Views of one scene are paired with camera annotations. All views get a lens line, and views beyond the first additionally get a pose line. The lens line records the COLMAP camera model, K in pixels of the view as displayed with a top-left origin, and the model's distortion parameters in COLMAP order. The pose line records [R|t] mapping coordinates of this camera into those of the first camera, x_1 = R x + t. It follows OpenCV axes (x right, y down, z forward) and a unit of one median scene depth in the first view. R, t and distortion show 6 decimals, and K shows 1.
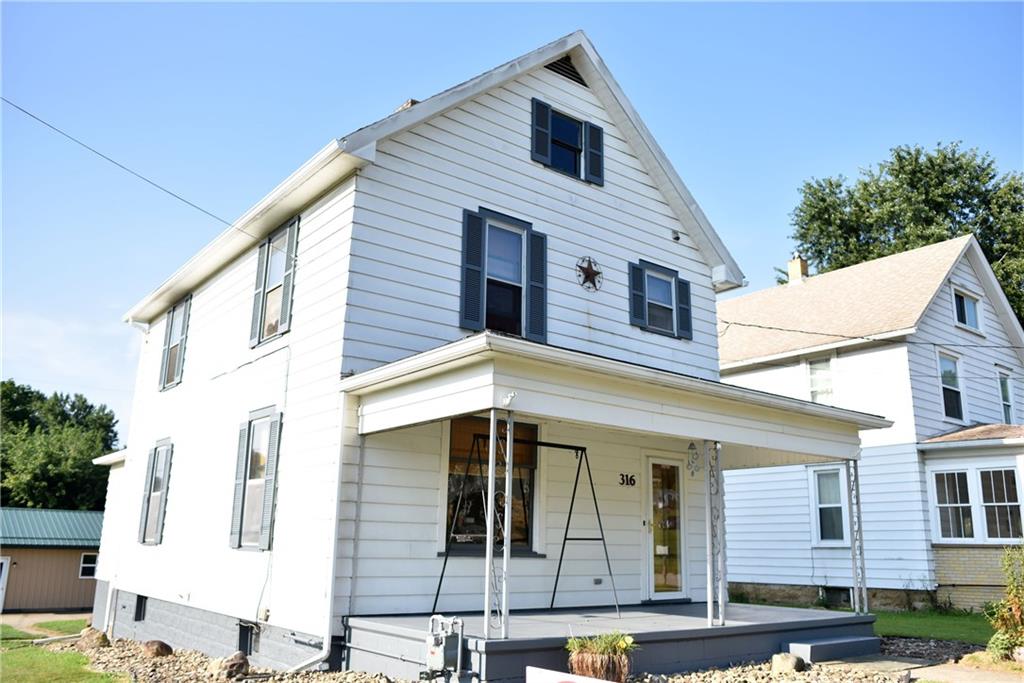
lens RADIAL K [[840.5, 0, 512.0], [0, 840.5, 341.5], [0, 0, 1]] dist [-0.014620, -0.007663]
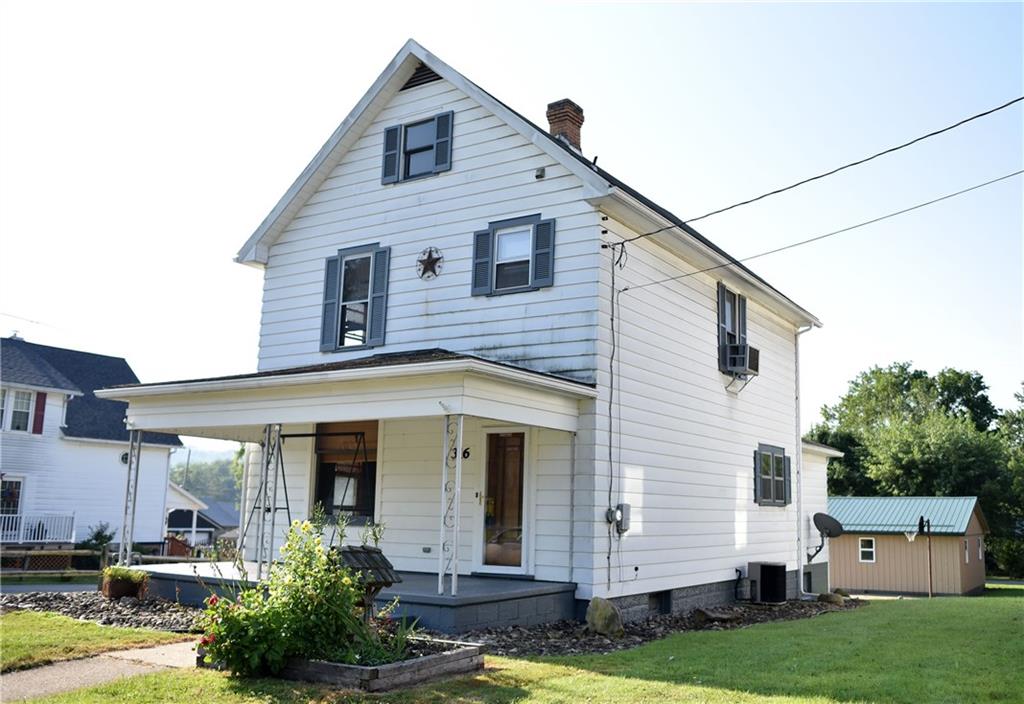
lens RADIAL K [[910.3, 0, 512.0], [0, 910.3, 352.0], [0, 0, 1]] dist [-0.010500, -0.007193]
pose [[0.322202, -0.177016, -0.929974, 1.160574], [0.210975, 0.971083, -0.111746, 0.175980], [0.922863, -0.160197, 0.350231, 0.669944]]
